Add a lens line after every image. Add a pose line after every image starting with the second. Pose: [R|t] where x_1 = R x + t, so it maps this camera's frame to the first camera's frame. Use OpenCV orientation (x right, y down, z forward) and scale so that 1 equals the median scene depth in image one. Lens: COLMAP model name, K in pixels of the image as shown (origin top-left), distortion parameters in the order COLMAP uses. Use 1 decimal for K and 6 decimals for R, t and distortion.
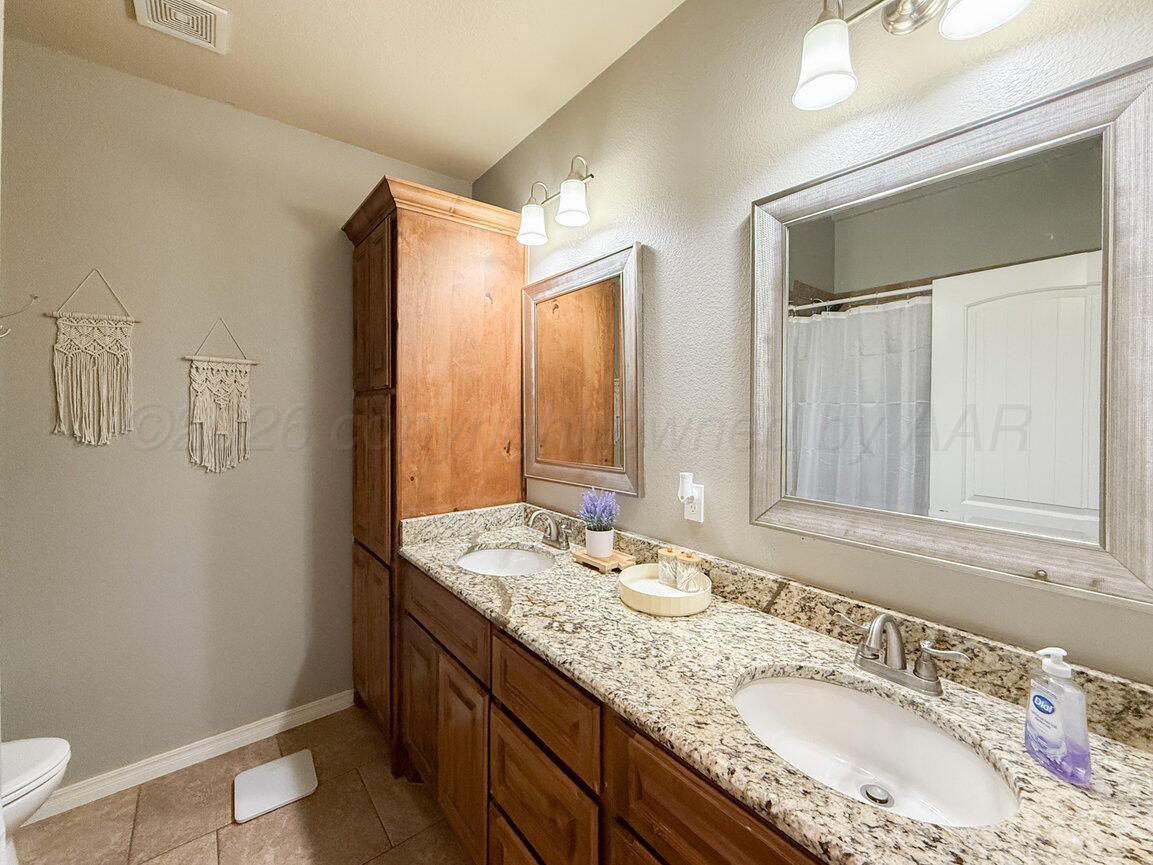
lens RADIAL K [[462.3, 0, 572.6], [0, 462.3, 412.2], [0, 0, 1]] dist [0.000238, 0.000256]
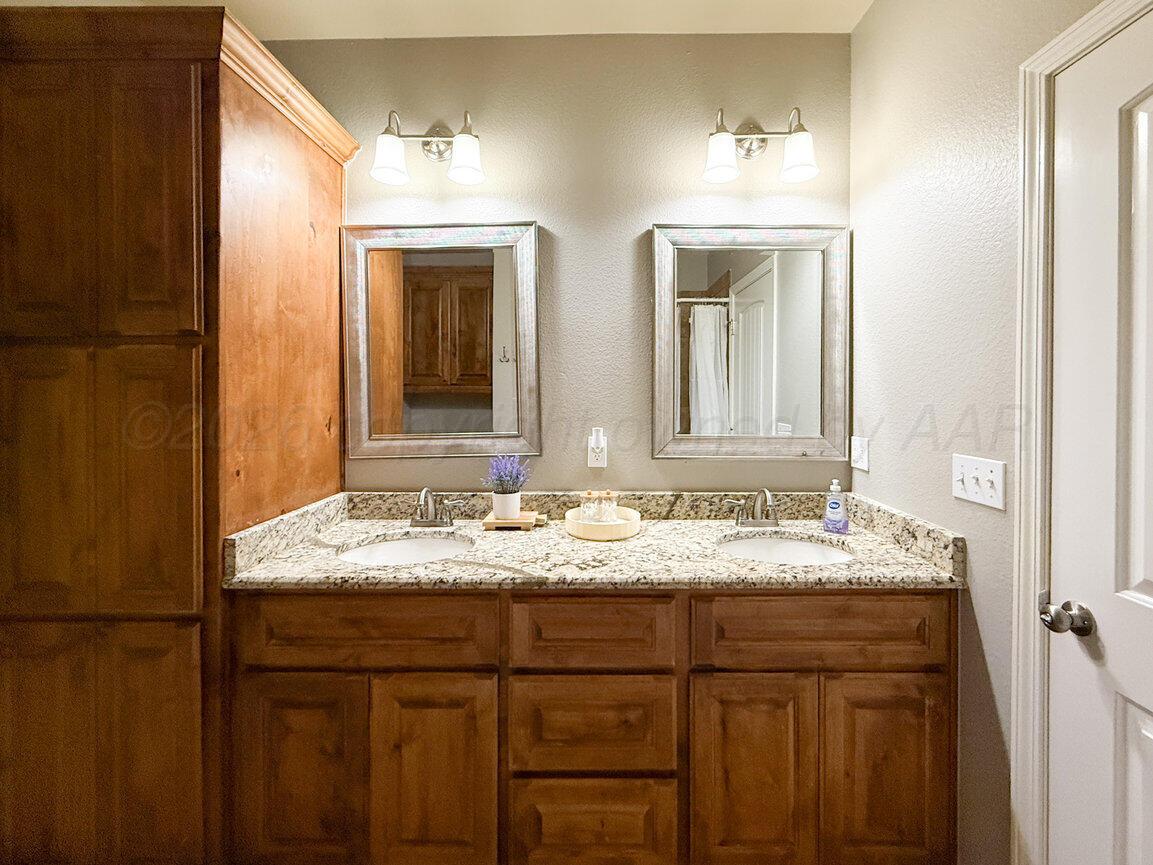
lens RADIAL K [[468.7, 0, 590.7], [0, 468.7, 398.4], [0, 0, 1]] dist [-0.001145, 0.000104]
pose [[0.640499, -0.011523, 0.767872, -0.695250], [0.007426, 0.999934, 0.008812, 0.041745], [-0.767923, 0.000058, 0.640543, 0.217643]]
